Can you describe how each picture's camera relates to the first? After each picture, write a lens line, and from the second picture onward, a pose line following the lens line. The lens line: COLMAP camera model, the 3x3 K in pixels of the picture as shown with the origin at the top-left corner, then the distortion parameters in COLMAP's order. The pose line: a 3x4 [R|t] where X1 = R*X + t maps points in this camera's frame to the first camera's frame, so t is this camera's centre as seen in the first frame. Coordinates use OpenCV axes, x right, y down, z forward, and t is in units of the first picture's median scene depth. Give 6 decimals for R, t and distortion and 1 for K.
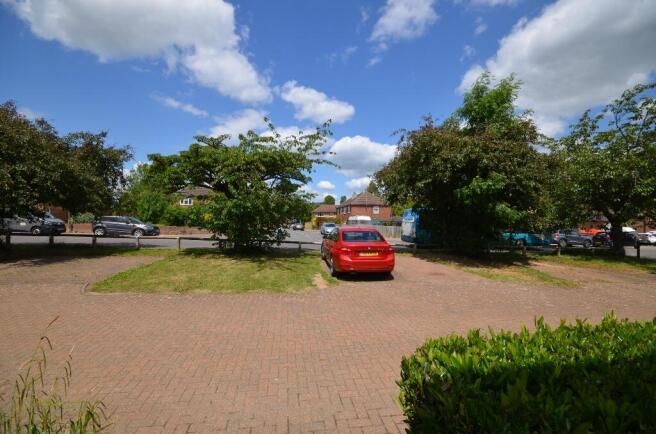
lens RADIAL K [[286.6, 0, 325.2], [0, 286.6, 218.3], [0, 0, 1]] dist [0.000239, -0.008233]
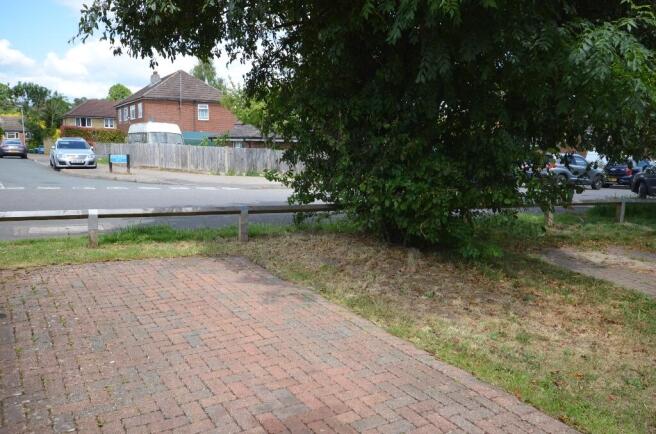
lens RADIAL K [[564.8, 0, 327.9], [0, 564.8, 217.5], [0, 0, 1]] dist [0.011039, 0.002345]
pose [[0.932973, -0.041604, 0.357533, 0.057747], [-0.011600, 0.989306, 0.145390, 0.006087], [-0.359758, -0.139792, 0.922514, 0.140714]]
